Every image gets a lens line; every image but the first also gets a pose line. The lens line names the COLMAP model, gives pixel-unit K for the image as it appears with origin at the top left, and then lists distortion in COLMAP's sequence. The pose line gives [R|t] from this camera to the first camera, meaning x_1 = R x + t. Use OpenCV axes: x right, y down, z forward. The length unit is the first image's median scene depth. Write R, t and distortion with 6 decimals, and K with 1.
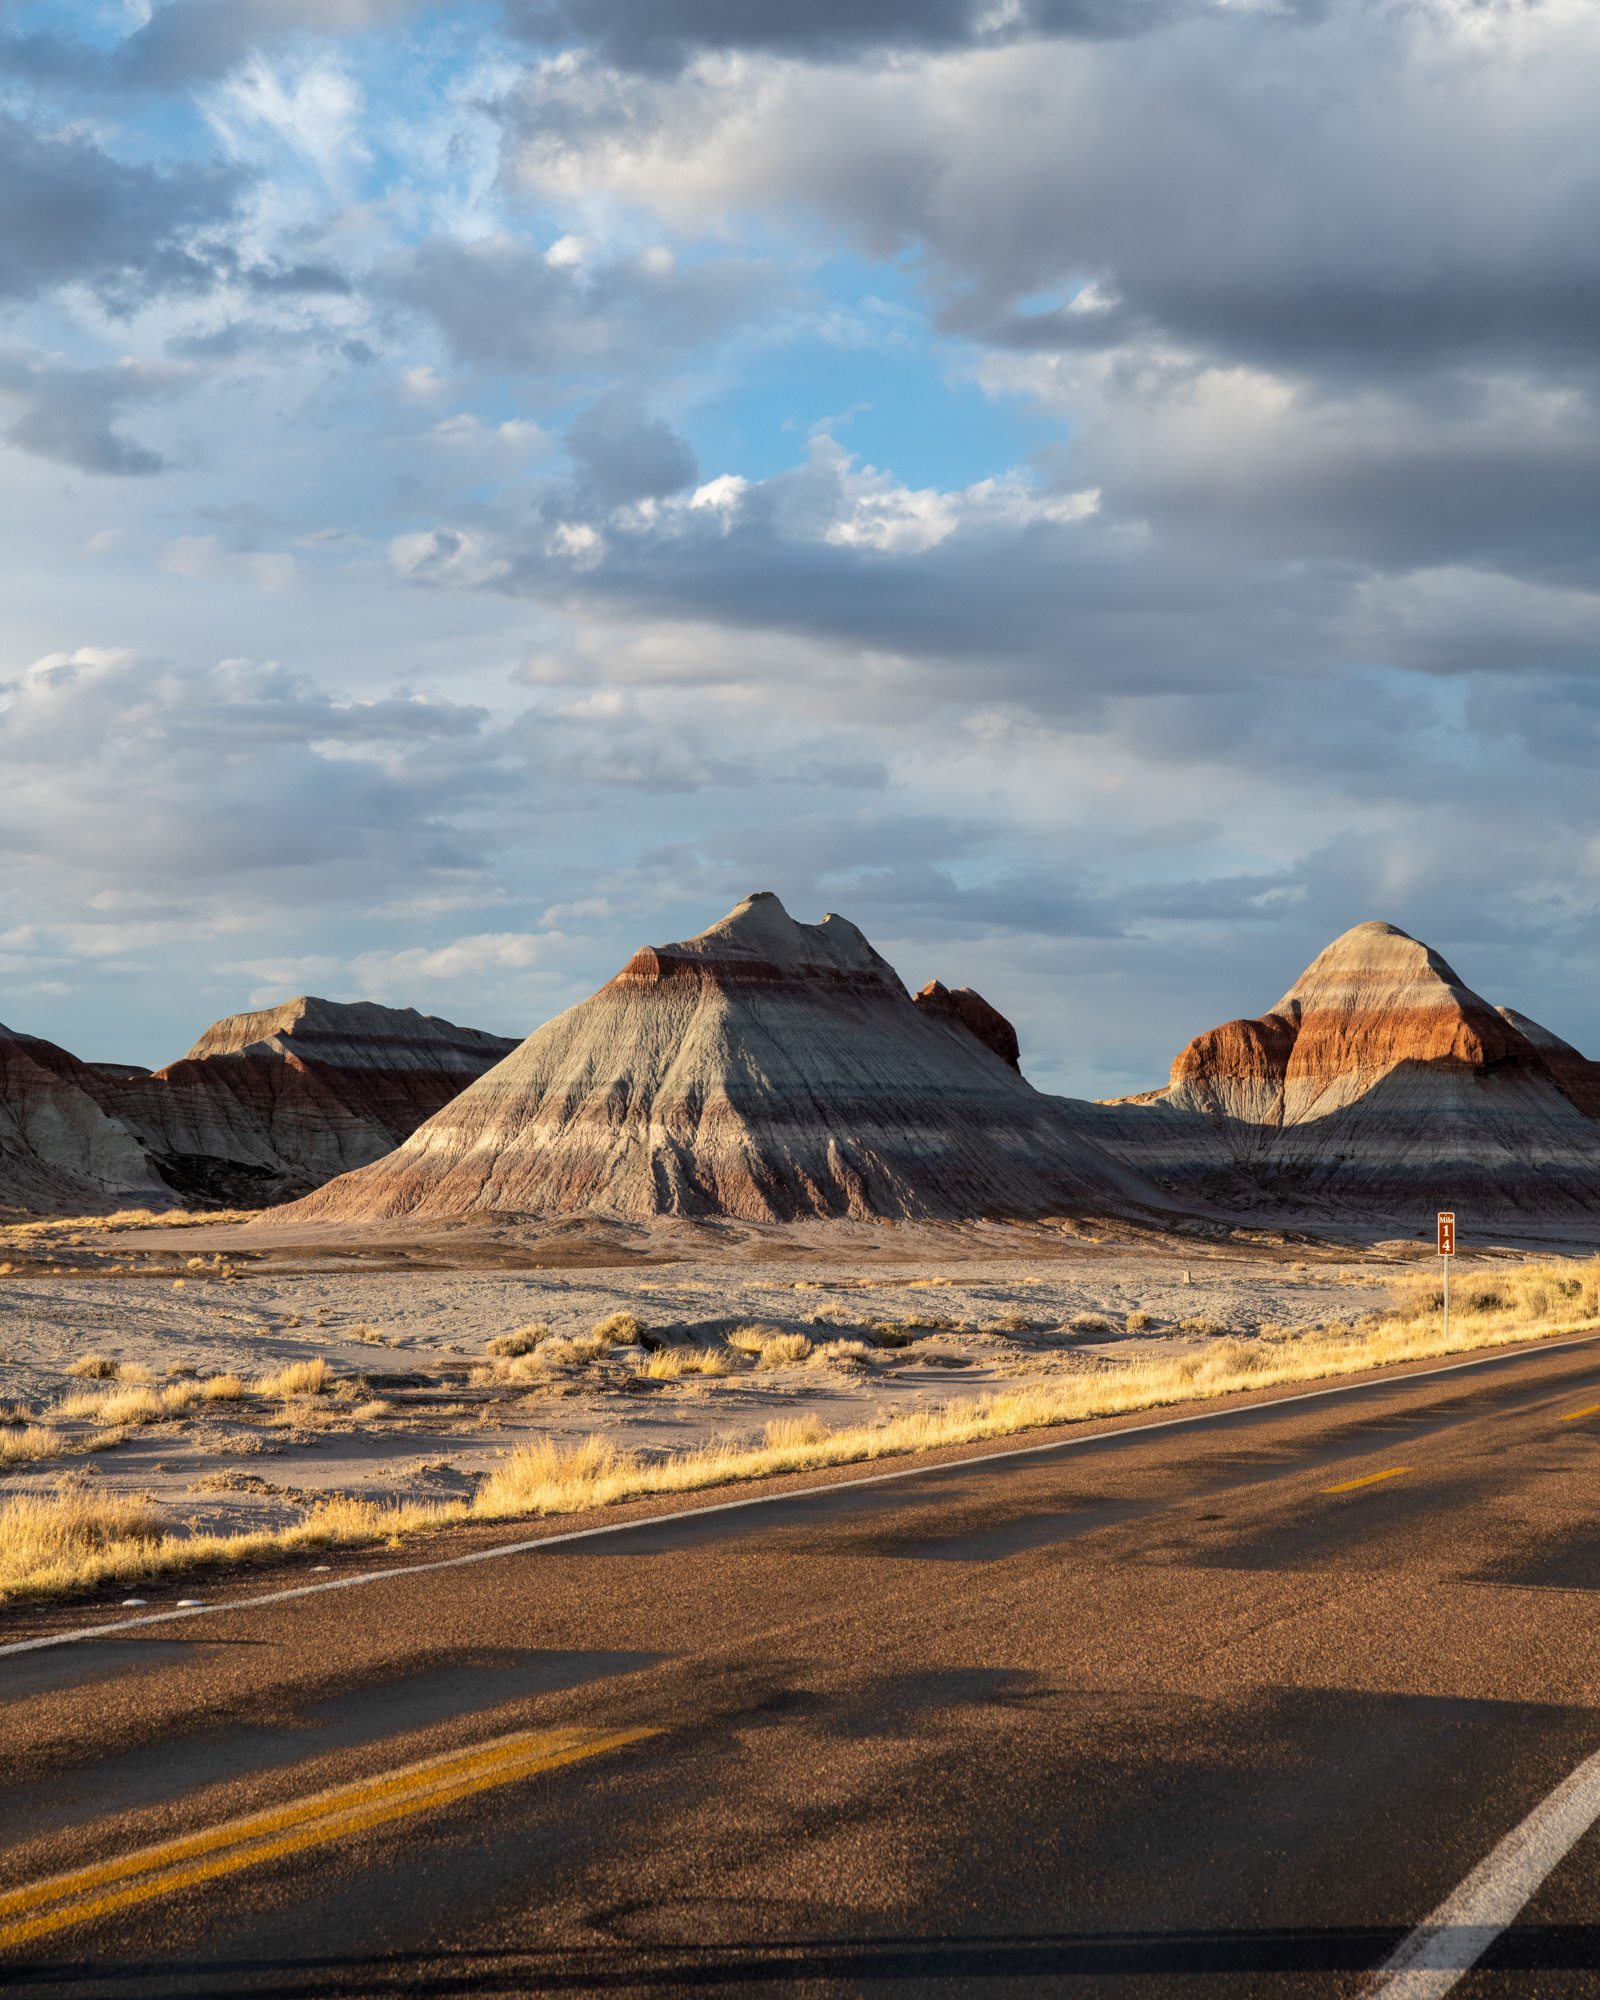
lens RADIAL K [[5155.7, 0, 803.1], [0, 5155.7, 1001.1], [0, 0, 1]] dist [0.511392, 0.000000]
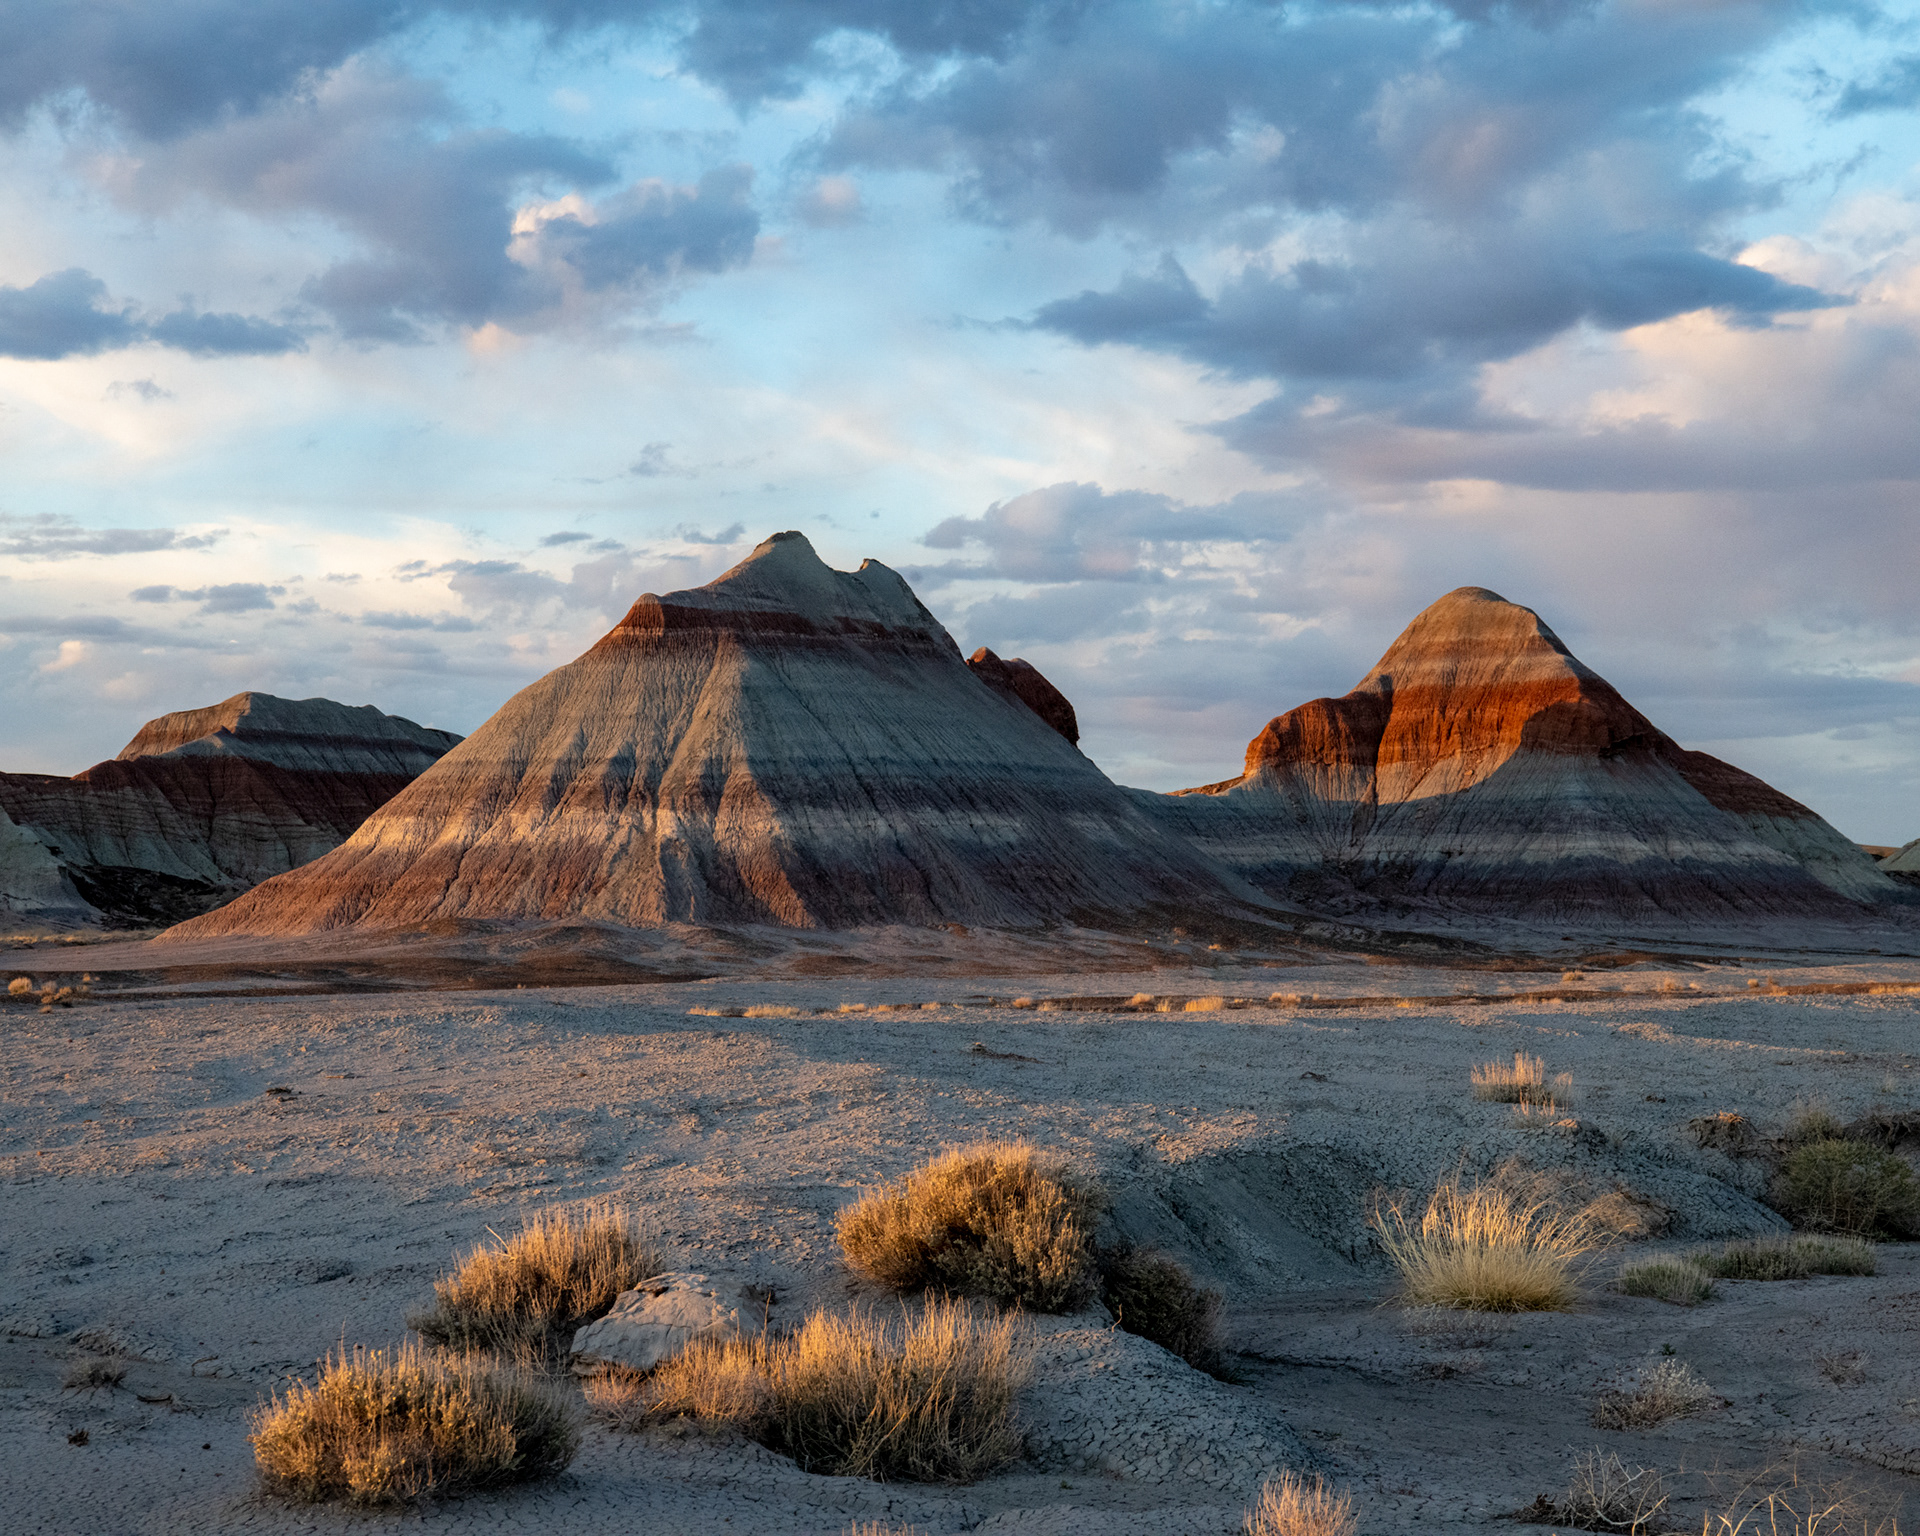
lens RADIAL K [[4949.5, 0, 955.1], [0, 4949.5, 768.1], [0, 0, 1]] dist [0.511392, 0.000000]
pose [[0.999261, -0.007711, 0.037668, -0.011504], [0.007457, 0.999948, 0.006901, 0.011565], [-0.037719, -0.006615, 0.999266, 0.211335]]
